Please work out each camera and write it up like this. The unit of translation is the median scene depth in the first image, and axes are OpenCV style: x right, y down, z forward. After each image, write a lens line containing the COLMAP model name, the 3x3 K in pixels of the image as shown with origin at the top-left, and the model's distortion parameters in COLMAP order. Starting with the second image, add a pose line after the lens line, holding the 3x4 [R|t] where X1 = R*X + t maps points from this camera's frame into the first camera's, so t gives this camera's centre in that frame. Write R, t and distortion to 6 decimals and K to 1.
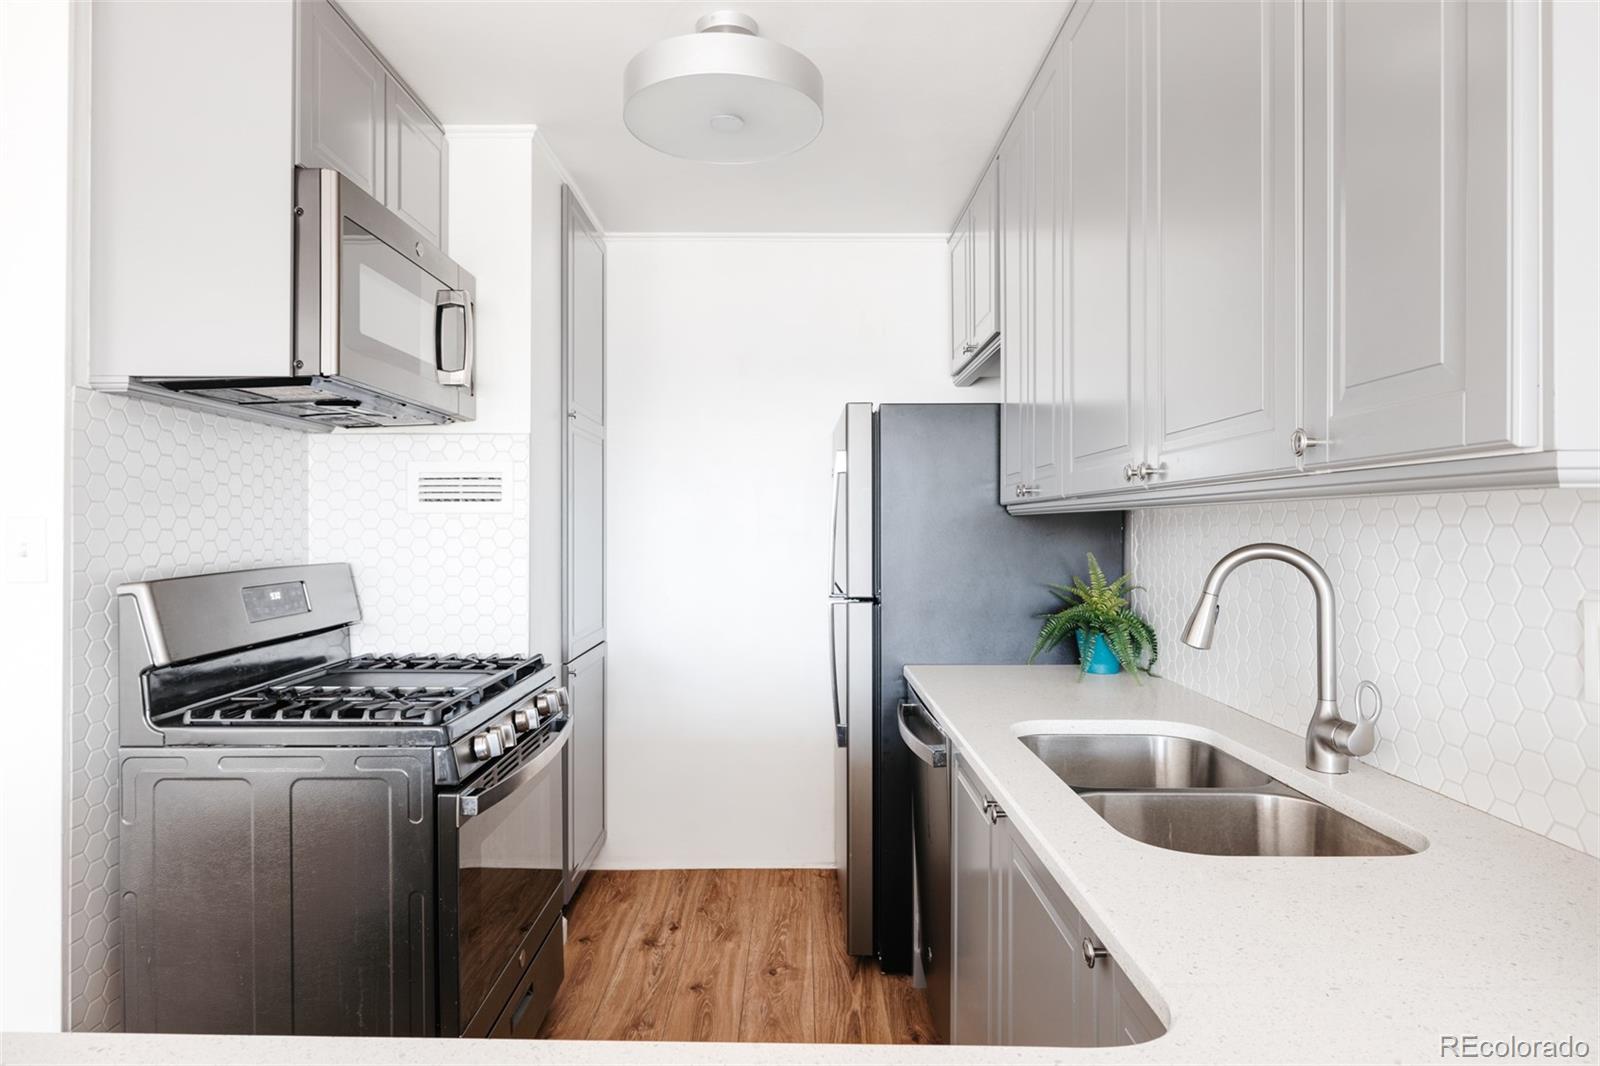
lens RADIAL K [[896.0, 0, 798.9], [0, 896.0, 524.3], [0, 0, 1]] dist [-0.001626, 0.000900]
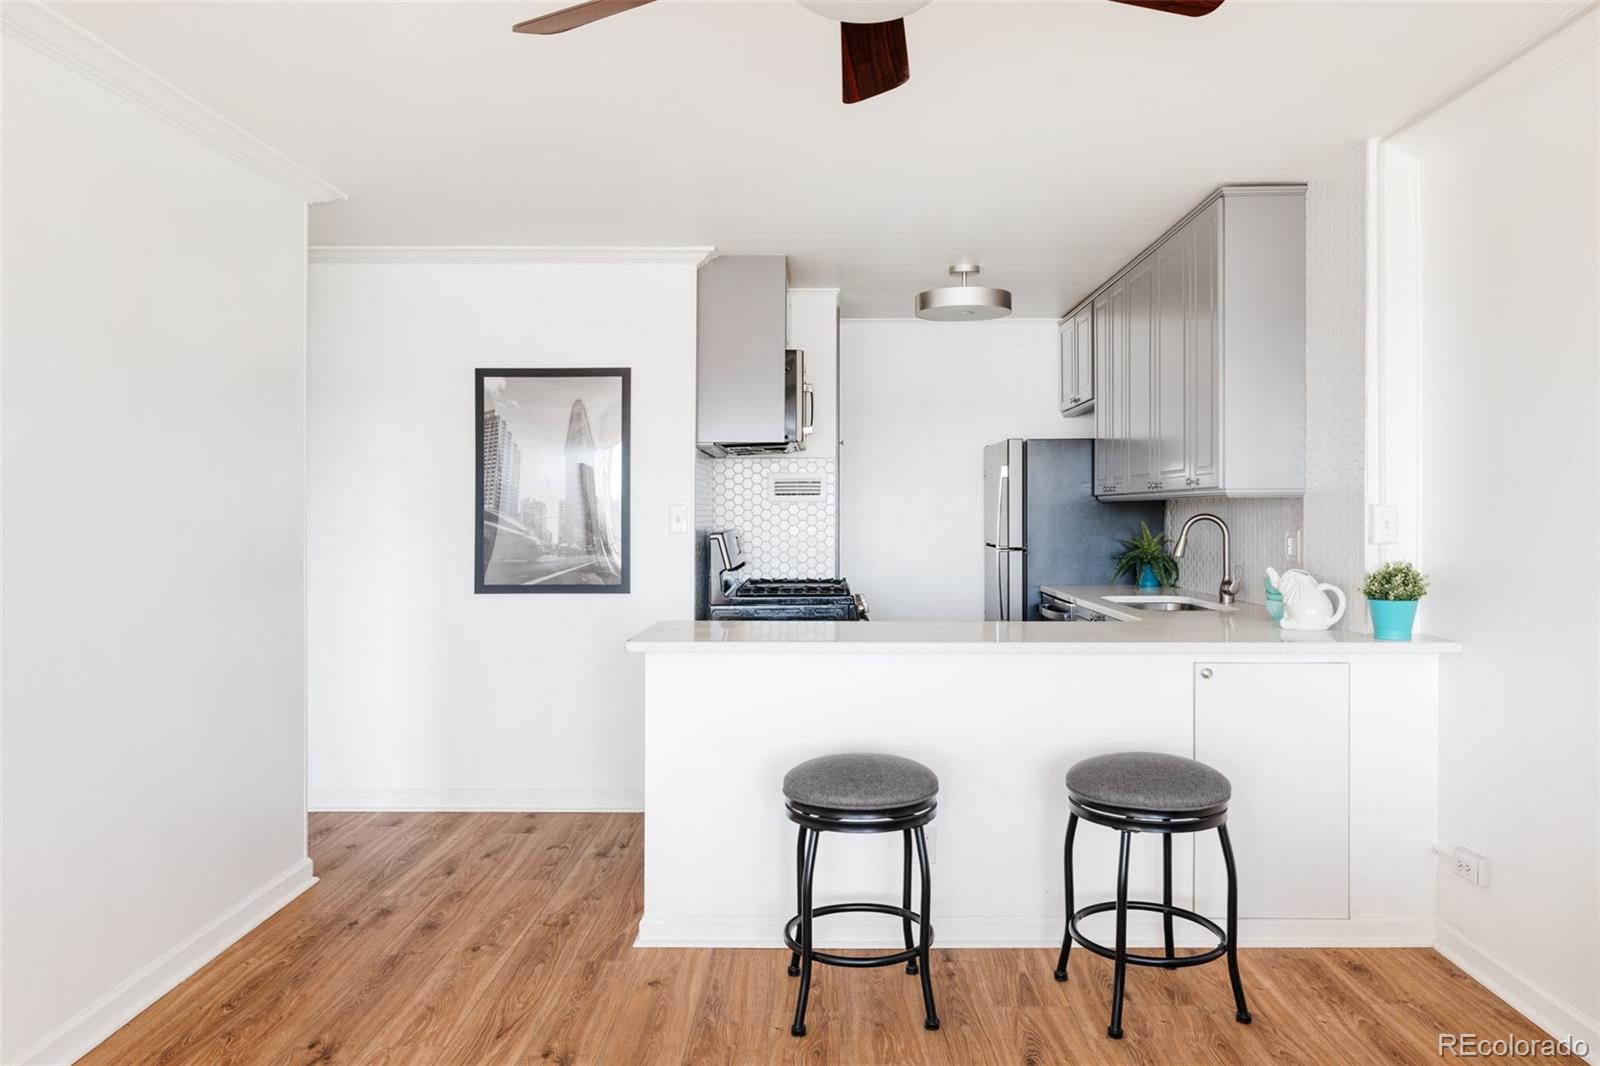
lens RADIAL K [[1076.7, 0, 797.8], [0, 1076.7, 533.0], [0, 0, 1]] dist [-0.016570, -0.009284]
pose [[0.999244, -0.001545, -0.038848, -0.292597], [0.002330, 0.999793, 0.020189, 0.007752], [0.038809, -0.020264, 0.999041, -1.207894]]
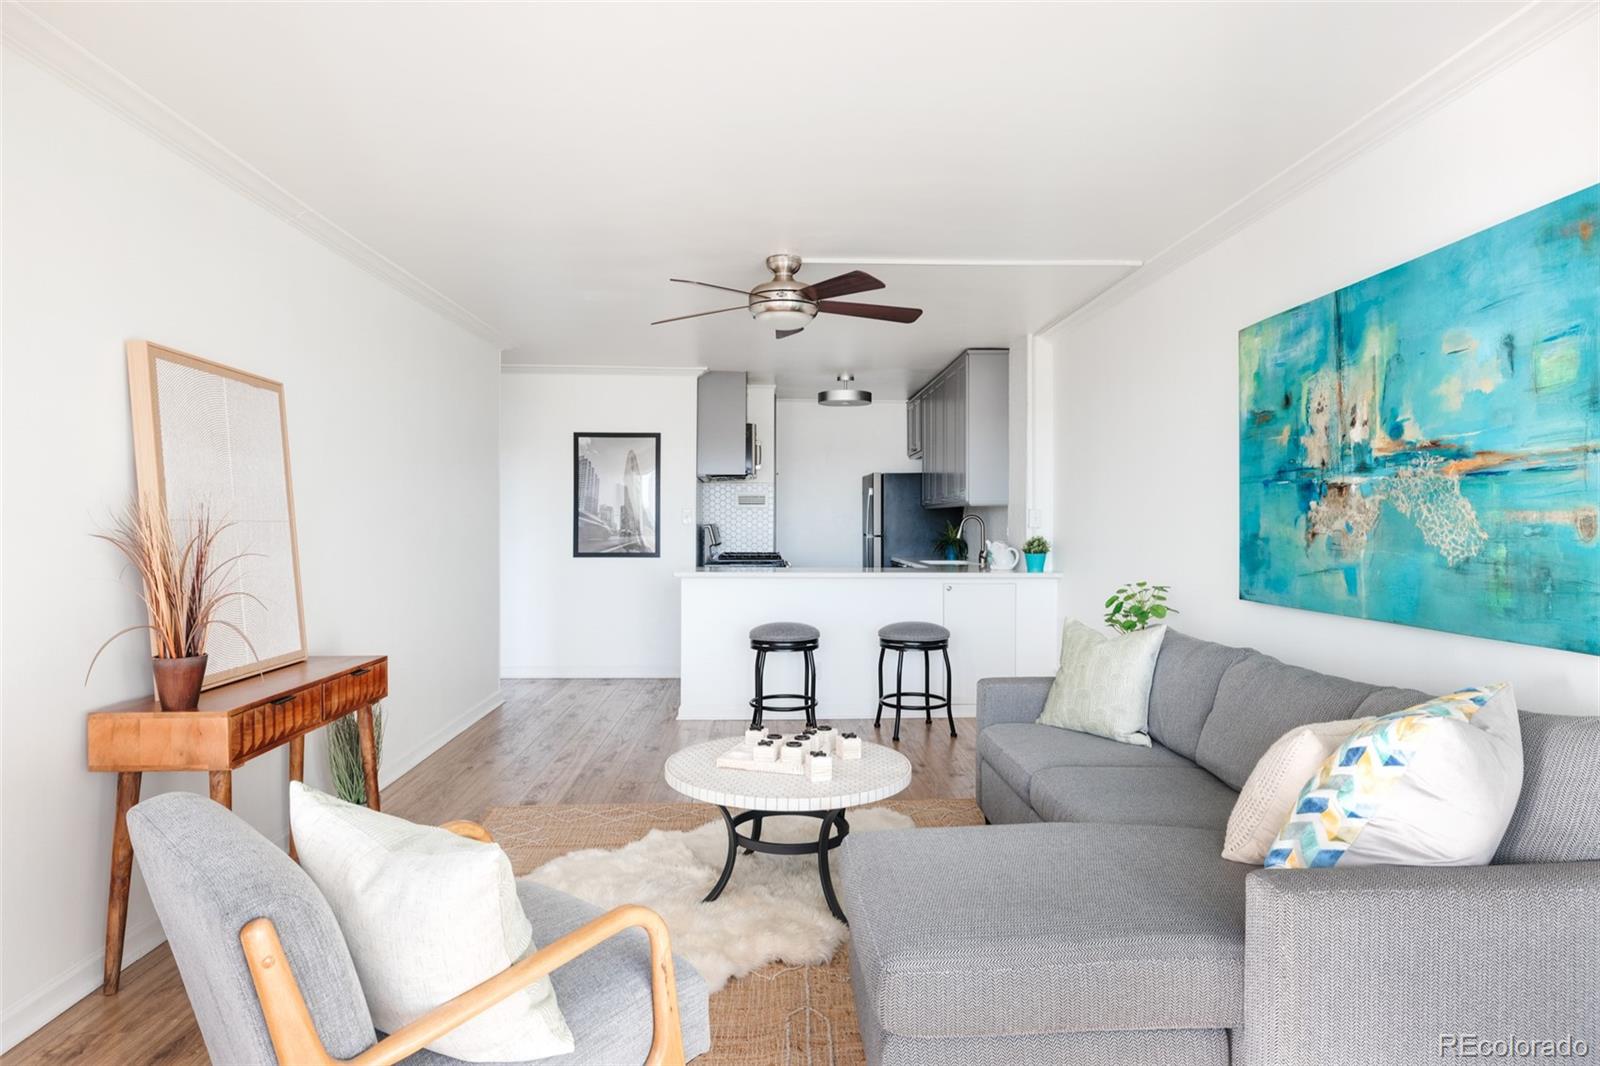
lens RADIAL K [[896.0, 0, 795.7], [0, 896.0, 545.7], [0, 0, 1]] dist [-0.001626, 0.000900]
pose [[0.999776, 0.001712, 0.021117, -0.289183], [-0.002265, 0.999655, 0.026179, 0.037331], [-0.021065, -0.026221, 0.999434, -2.166561]]
